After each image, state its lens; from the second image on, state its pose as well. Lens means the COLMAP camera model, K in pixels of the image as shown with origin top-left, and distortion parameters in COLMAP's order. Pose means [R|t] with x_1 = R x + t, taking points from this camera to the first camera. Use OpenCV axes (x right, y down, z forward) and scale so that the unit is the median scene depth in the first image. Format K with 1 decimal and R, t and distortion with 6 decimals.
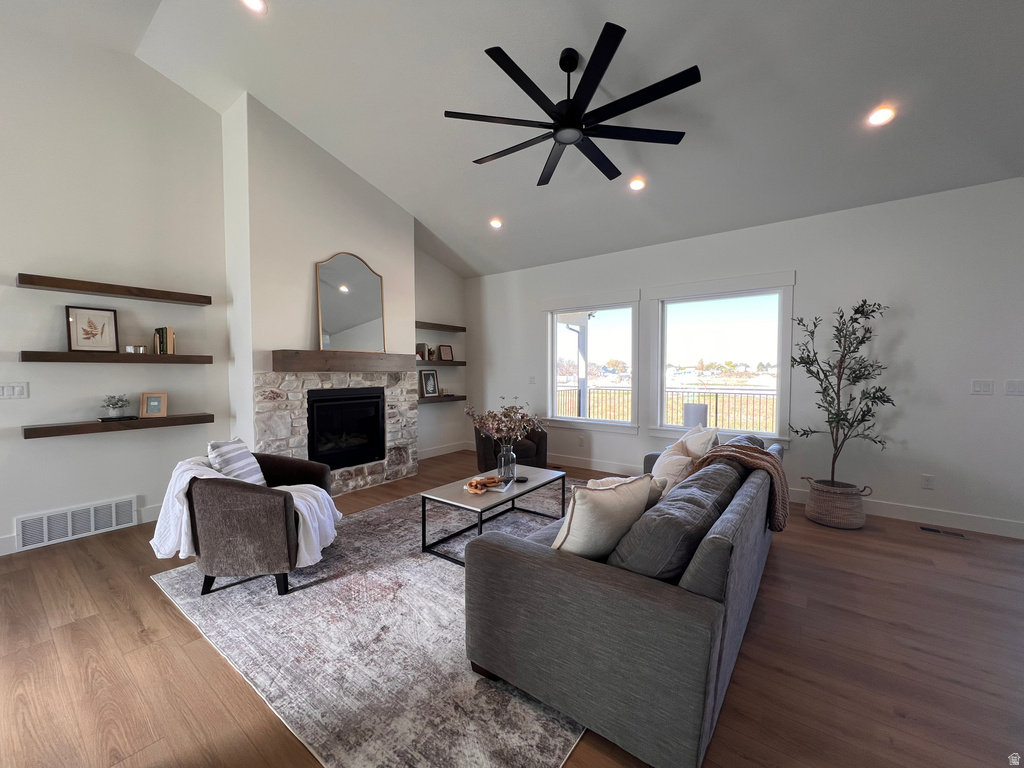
lens RADIAL K [[411.9, 0, 512.0], [0, 411.9, 384.0], [0, 0, 1]] dist [-0.002036, -0.000555]
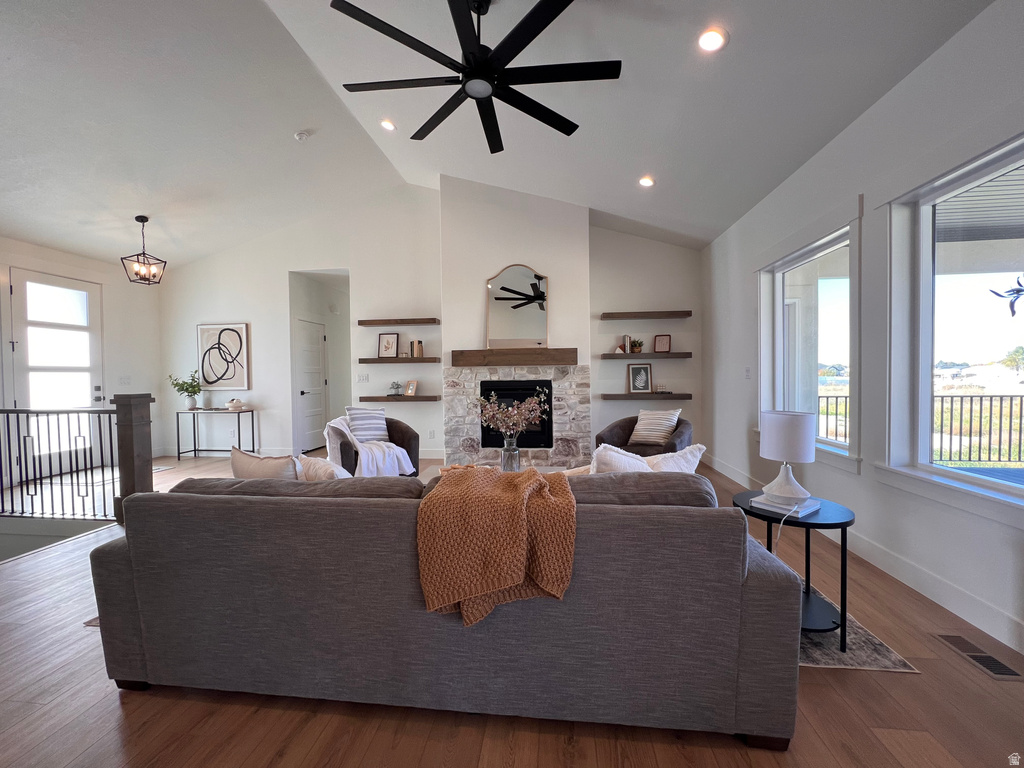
lens RADIAL K [[411.9, 0, 512.0], [0, 411.9, 384.0], [0, 0, 1]] dist [-0.002036, -0.000555]
pose [[0.506604, 0.013322, -0.862076, 0.558907], [-0.016723, 0.999844, 0.005624, 0.013037], [0.862016, 0.011567, 0.506748, 0.369317]]
